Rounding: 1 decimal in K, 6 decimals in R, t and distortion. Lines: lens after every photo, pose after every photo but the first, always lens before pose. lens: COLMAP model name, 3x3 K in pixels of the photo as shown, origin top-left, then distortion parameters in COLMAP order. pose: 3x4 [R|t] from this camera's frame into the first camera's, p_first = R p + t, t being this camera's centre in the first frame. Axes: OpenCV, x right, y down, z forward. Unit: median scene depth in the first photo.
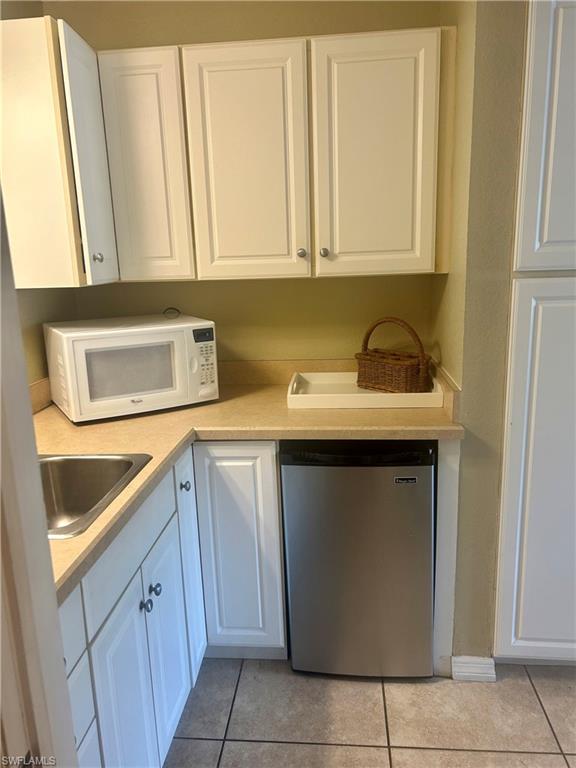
lens RADIAL K [[618.3, 0, 286.5], [0, 618.3, 397.8], [0, 0, 1]] dist [-0.001056, -0.004594]
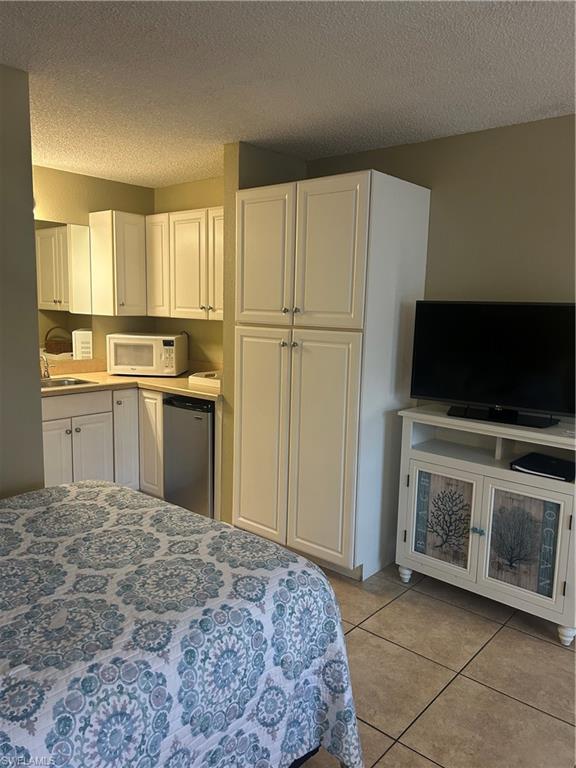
lens RADIAL K [[586.0, 0, 287.8], [0, 586.0, 386.3], [0, 0, 1]] dist [0.059872, -0.054056]
pose [[0.819172, 0.130615, -0.558477, 1.364431], [-0.184073, 0.982086, -0.040310, 0.048019], [0.543207, 0.135821, 0.828540, -0.419626]]
